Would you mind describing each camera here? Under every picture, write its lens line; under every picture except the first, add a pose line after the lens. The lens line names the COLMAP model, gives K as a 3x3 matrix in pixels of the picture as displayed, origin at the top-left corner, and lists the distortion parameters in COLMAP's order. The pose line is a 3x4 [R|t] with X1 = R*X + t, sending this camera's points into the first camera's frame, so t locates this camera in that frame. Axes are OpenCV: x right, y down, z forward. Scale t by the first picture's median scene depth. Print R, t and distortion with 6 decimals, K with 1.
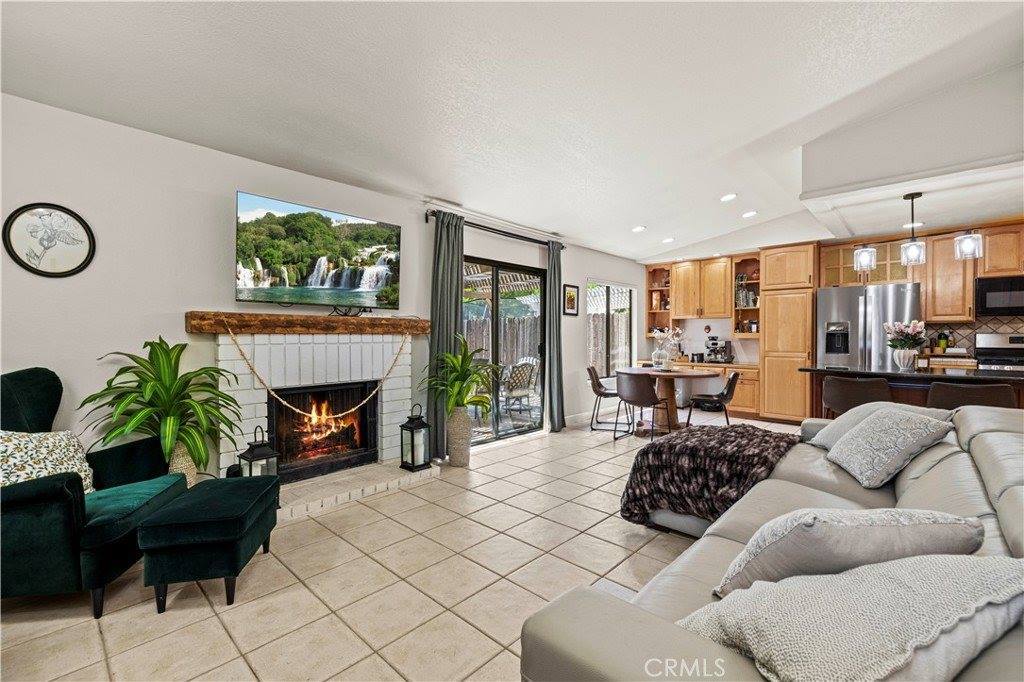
lens RADIAL K [[442.0, 0, 508.2], [0, 442.0, 338.2], [0, 0, 1]] dist [0.003829, 0.000123]
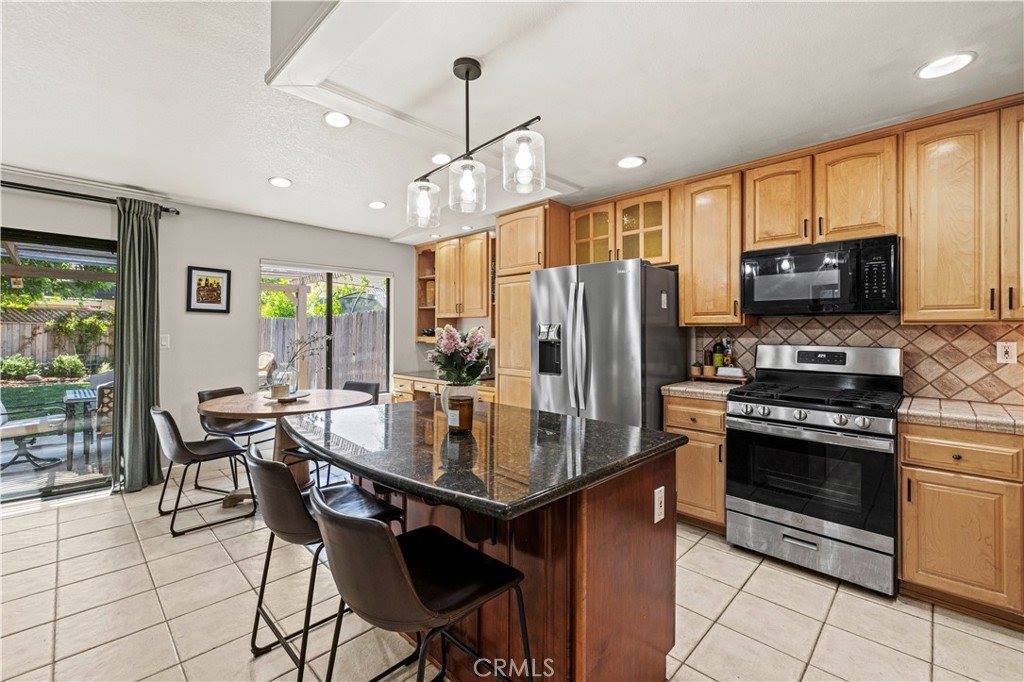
lens RADIAL K [[437.9, 0, 507.6], [0, 437.9, 330.7], [0, 0, 1]] dist [0.001025, -0.000126]
pose [[0.999627, 0.004605, -0.026926, 0.693153], [-0.004875, 0.999939, -0.009958, -0.020560], [0.026878, 0.010086, 0.999588, 0.370468]]
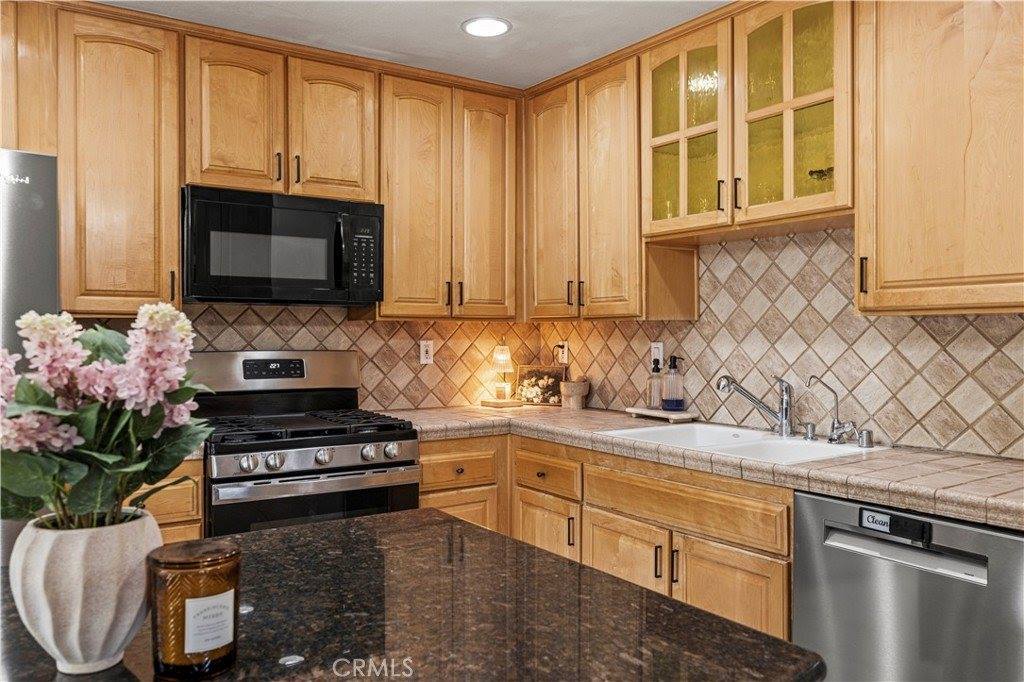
lens RADIAL K [[797.4, 0, 507.3], [0, 797.4, 339.8], [0, 0, 1]] dist [0.007936, 0.000846]
pose [[0.213521, -0.009176, 0.976895, 0.487742], [0.006080, 0.999949, 0.008064, -0.021994], [-0.976920, 0.004218, 0.213565, 0.591702]]
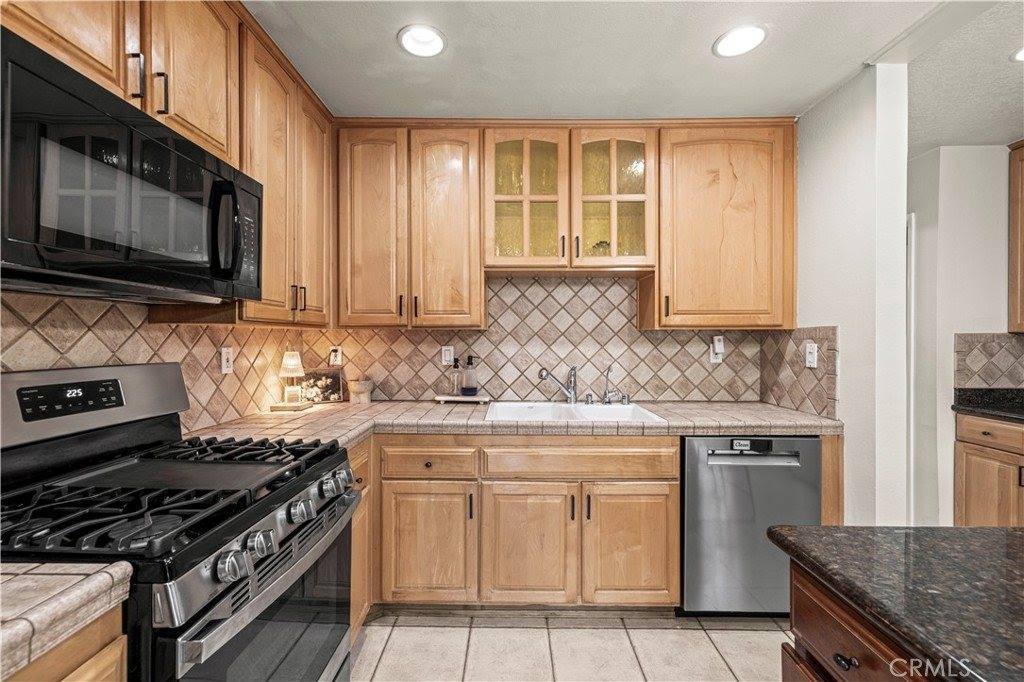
lens RADIAL K [[431.2, 0, 512.0], [0, 431.2, 341.0], [0, 0, 1]] dist [0.002626, 0.000391]
pose [[-0.682019, -0.004836, 0.731318, 0.756182], [0.004295, 0.999934, 0.010617, -0.024245], [-0.731322, 0.010382, -0.681953, 0.886143]]
